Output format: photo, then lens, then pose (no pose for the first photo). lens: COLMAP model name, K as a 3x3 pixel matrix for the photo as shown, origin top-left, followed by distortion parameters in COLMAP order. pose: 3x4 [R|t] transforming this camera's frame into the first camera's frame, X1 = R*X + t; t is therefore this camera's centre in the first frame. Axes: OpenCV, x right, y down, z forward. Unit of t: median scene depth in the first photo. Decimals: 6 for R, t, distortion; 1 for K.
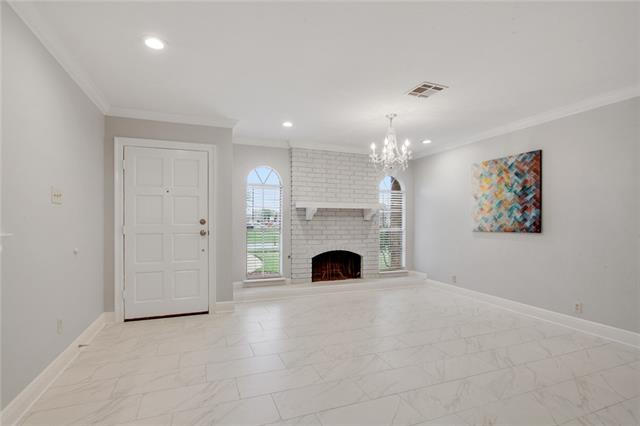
lens RADIAL K [[306.6, 0, 318.7], [0, 306.6, 223.9], [0, 0, 1]] dist [-0.002423, -0.000270]
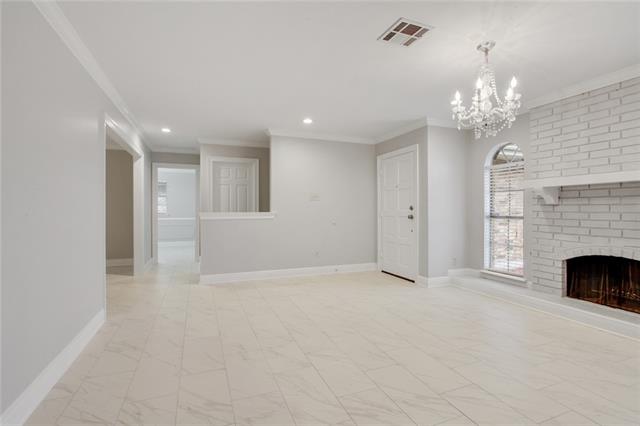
lens RADIAL K [[318.7, 0, 320.0], [0, 318.7, 213.0], [0, 0, 1]] dist [-0.000257, -0.000004]
pose [[-0.008884, 0.011779, -0.999891, 0.703887], [0.000673, 0.999930, 0.011773, -0.002493], [0.999960, -0.000569, -0.008892, 0.484595]]
